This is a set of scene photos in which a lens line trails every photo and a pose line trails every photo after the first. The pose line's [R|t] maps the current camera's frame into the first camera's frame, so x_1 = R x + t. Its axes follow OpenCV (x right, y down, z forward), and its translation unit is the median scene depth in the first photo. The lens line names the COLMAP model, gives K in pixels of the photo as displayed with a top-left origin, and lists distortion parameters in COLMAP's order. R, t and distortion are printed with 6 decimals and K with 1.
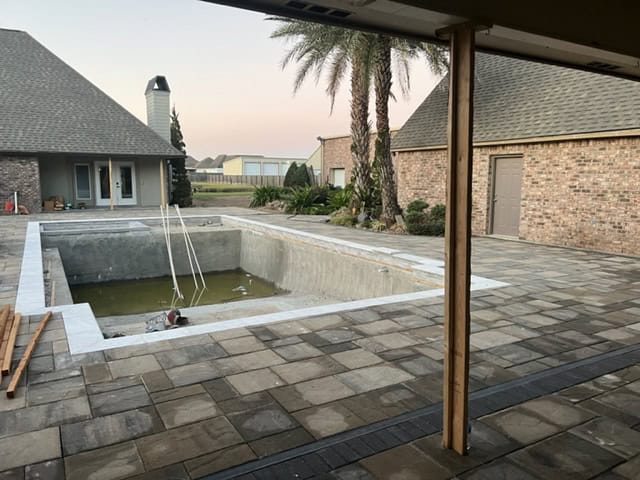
lens RADIAL K [[482.1, 0, 320.9], [0, 482.1, 239.6], [0, 0, 1]] dist [0.036972, -0.012113]
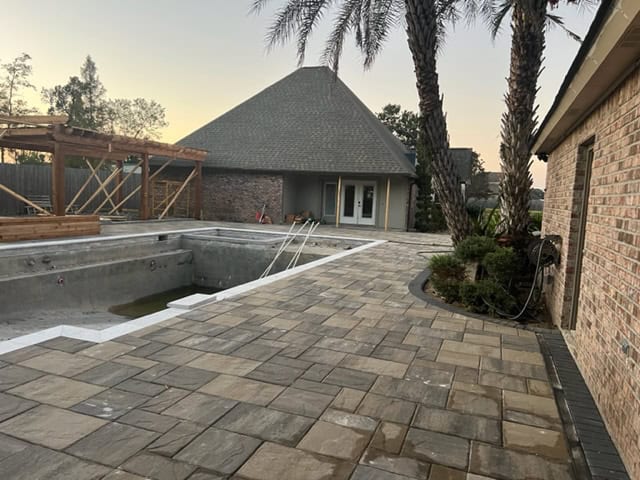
lens RADIAL K [[482.1, 0, 320.5], [0, 482.1, 239.7], [0, 0, 1]] dist [0.036972, -0.012113]
pose [[0.641048, 0.097241, -0.761316, 0.302293], [-0.145228, 0.989390, 0.004086, -0.033561], [0.753636, 0.107945, 0.648368, 0.317966]]
